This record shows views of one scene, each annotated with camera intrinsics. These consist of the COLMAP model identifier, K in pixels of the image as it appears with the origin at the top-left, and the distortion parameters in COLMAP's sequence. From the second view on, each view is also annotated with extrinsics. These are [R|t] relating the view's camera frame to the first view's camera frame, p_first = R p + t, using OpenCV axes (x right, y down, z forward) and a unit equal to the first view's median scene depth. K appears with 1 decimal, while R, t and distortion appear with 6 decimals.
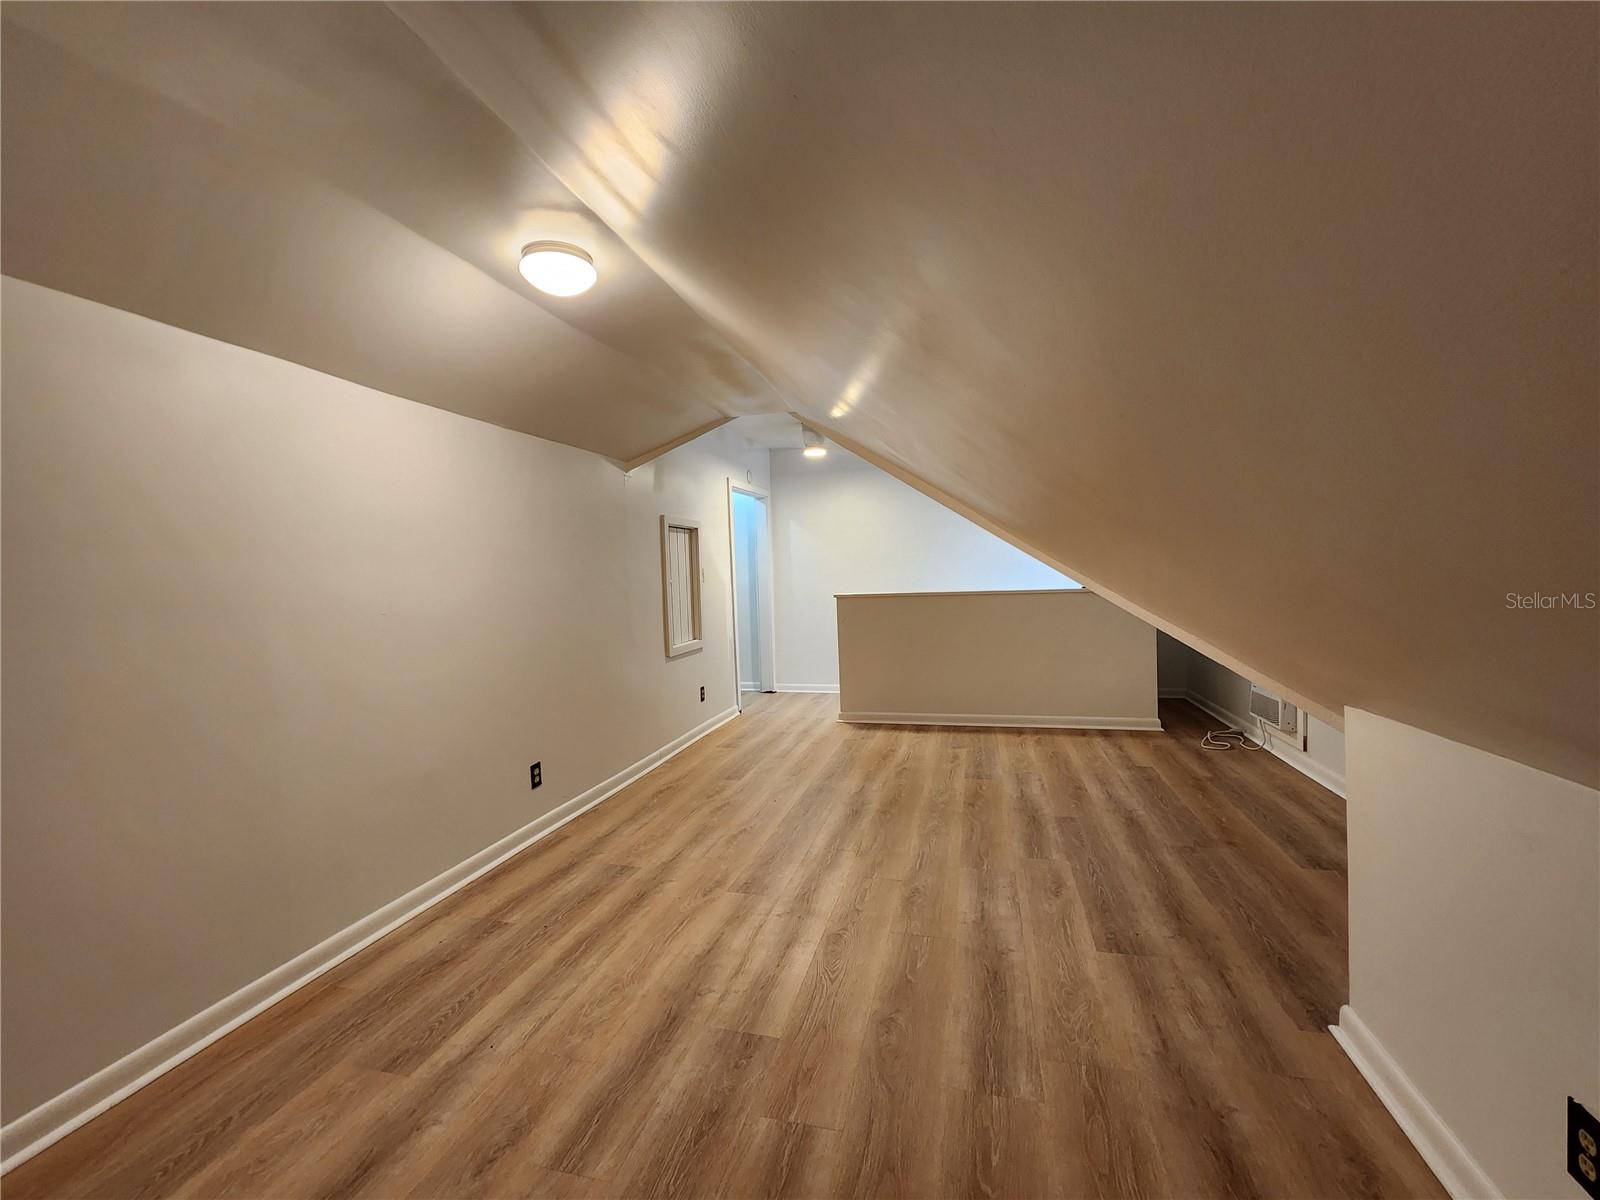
lens RADIAL K [[666.4, 0, 798.0], [0, 666.4, 598.8], [0, 0, 1]] dist [0.003012, -0.000120]
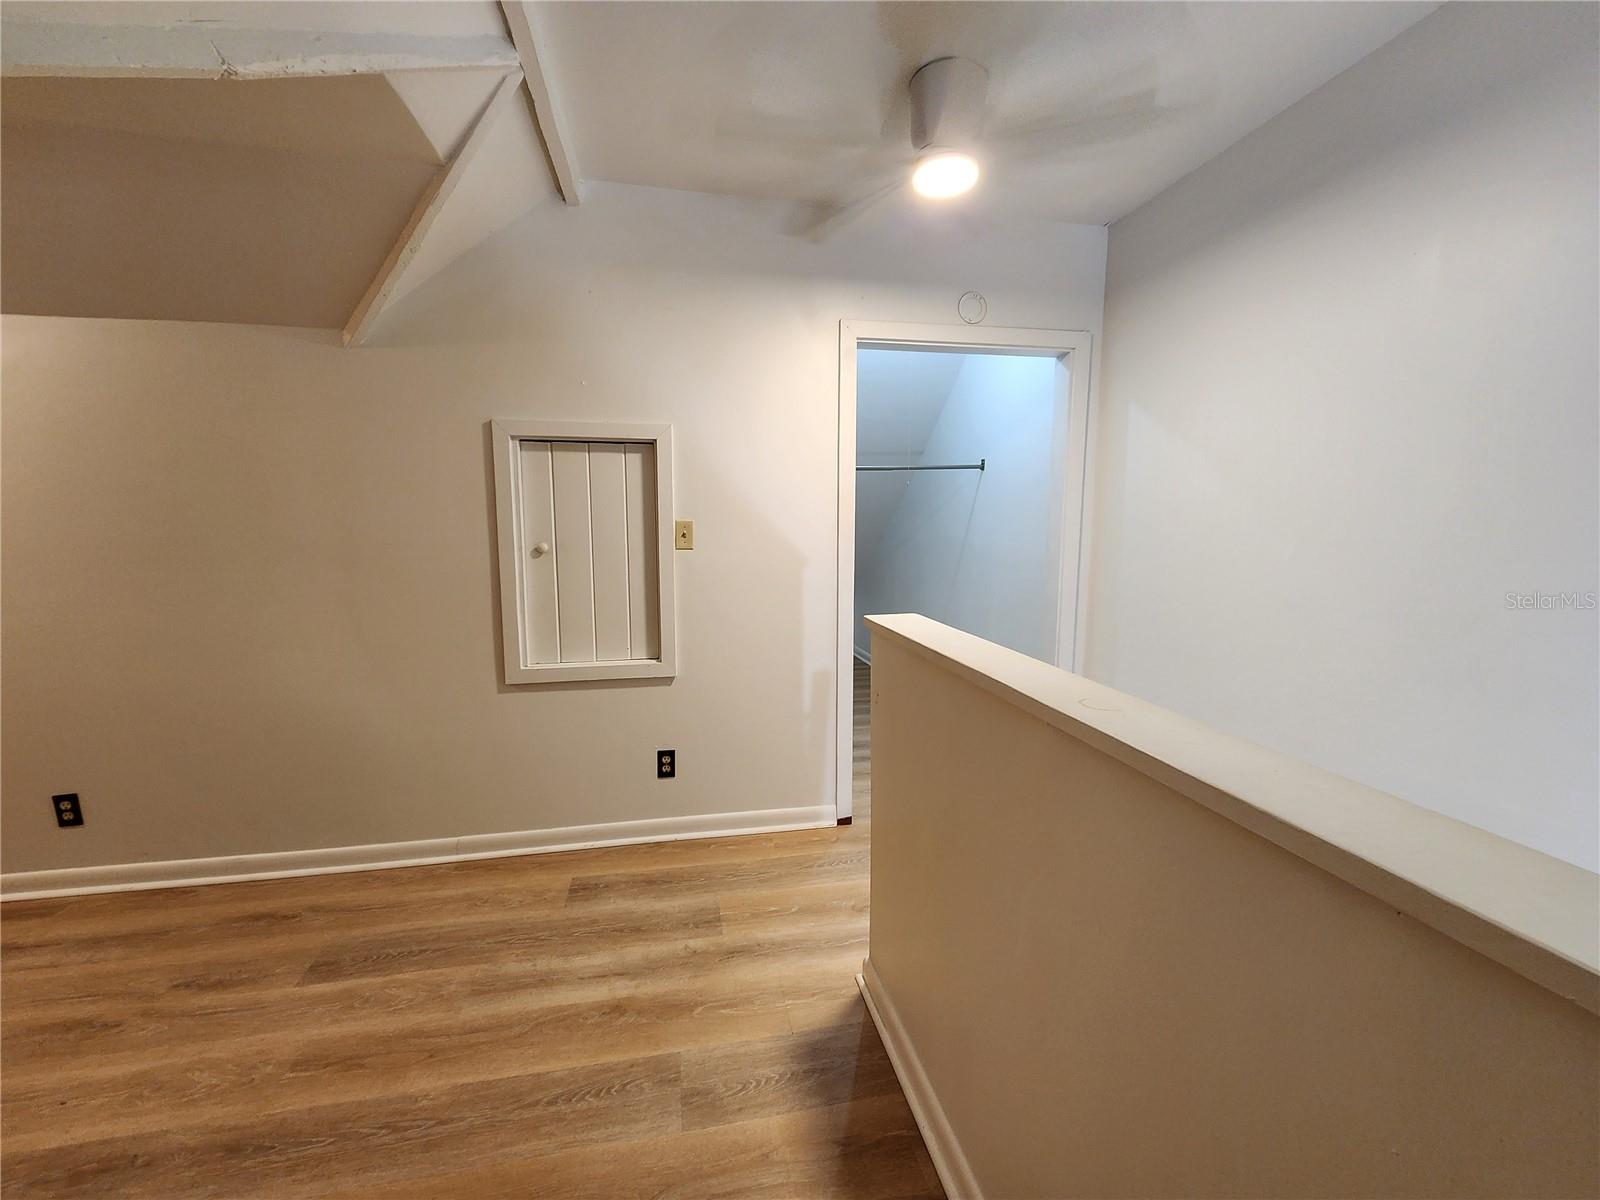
lens RADIAL K [[660.9, 0, 800.0], [0, 660.9, 600.0], [0, 0, 1]] dist [-0.000265, 0.000213]
pose [[0.441480, 0.142968, -0.885808, 0.569565], [-0.053165, 0.989658, 0.133232, -0.097709], [0.895695, -0.011725, 0.444515, 1.445480]]
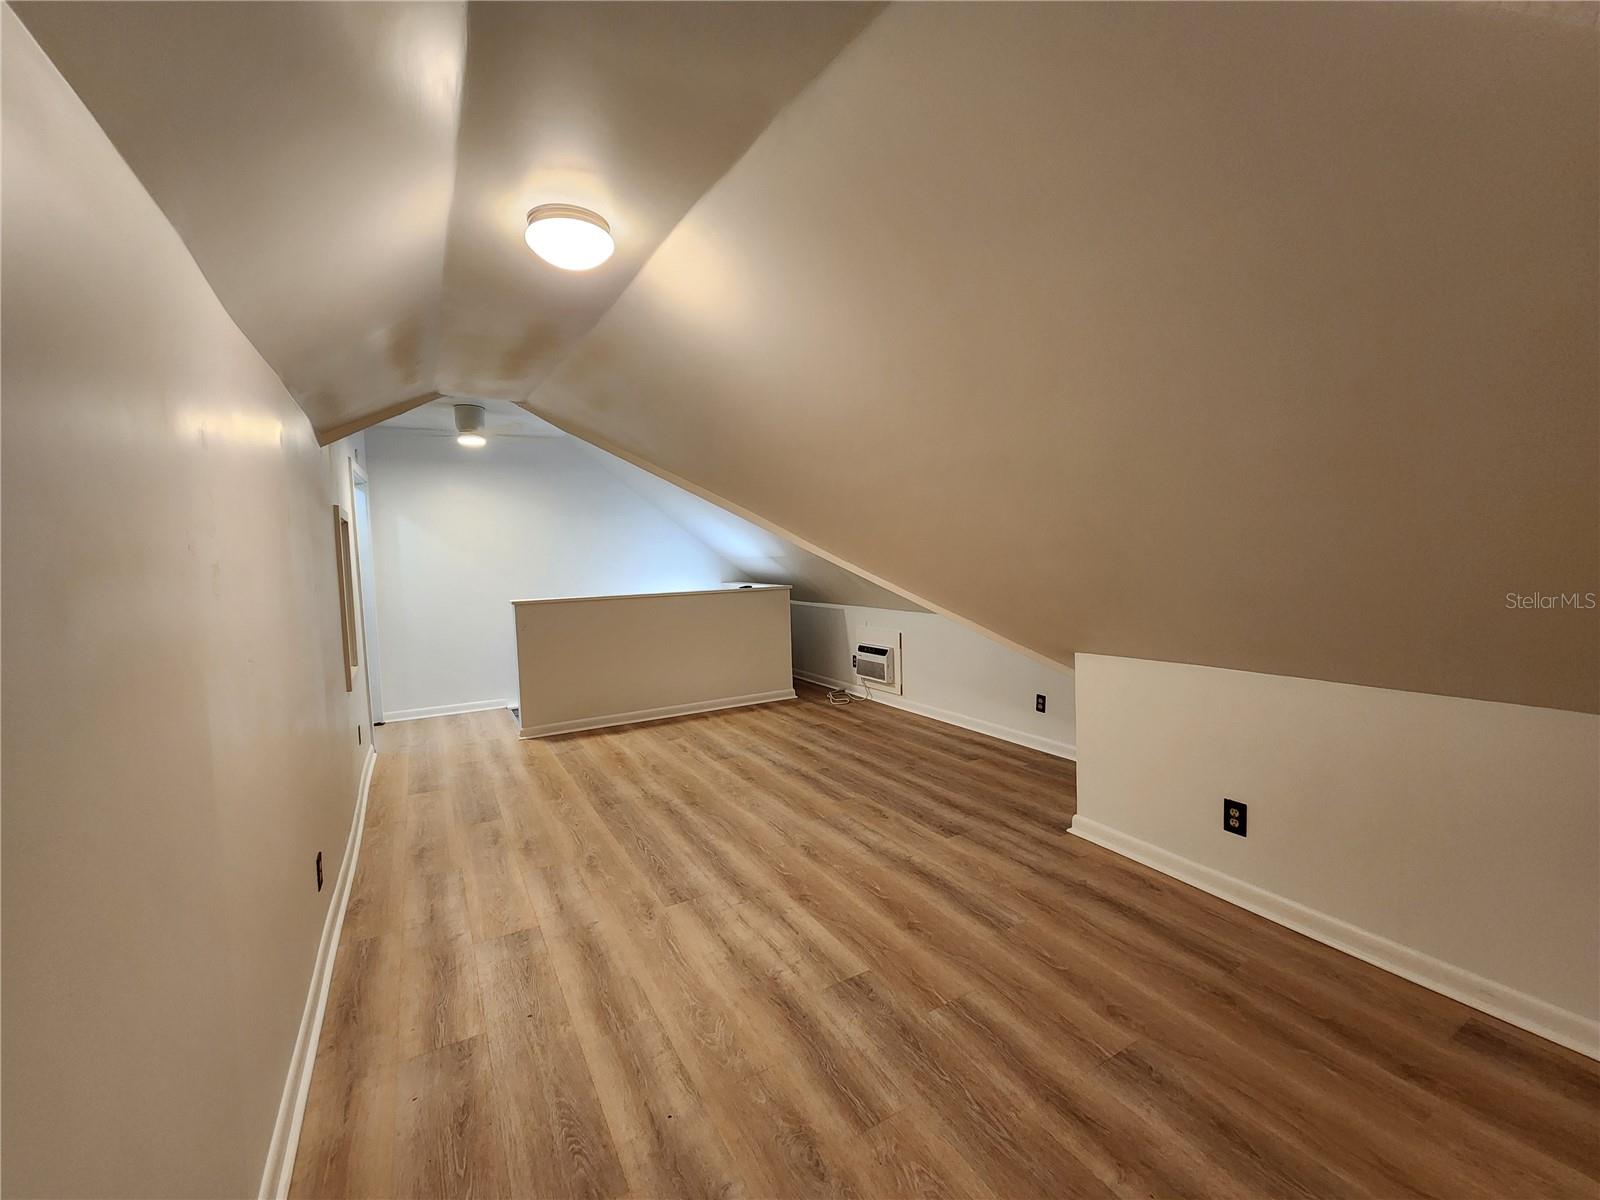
lens RADIAL K [[658.2, 0, 806.0], [0, 658.2, 634.3], [0, 0, 1]] dist [-0.001376, -0.000116]
pose [[0.700546, -0.073370, 0.709825, -0.525079], [0.031841, 0.996924, 0.071621, -0.024615], [-0.712896, -0.027572, 0.700727, 0.147612]]
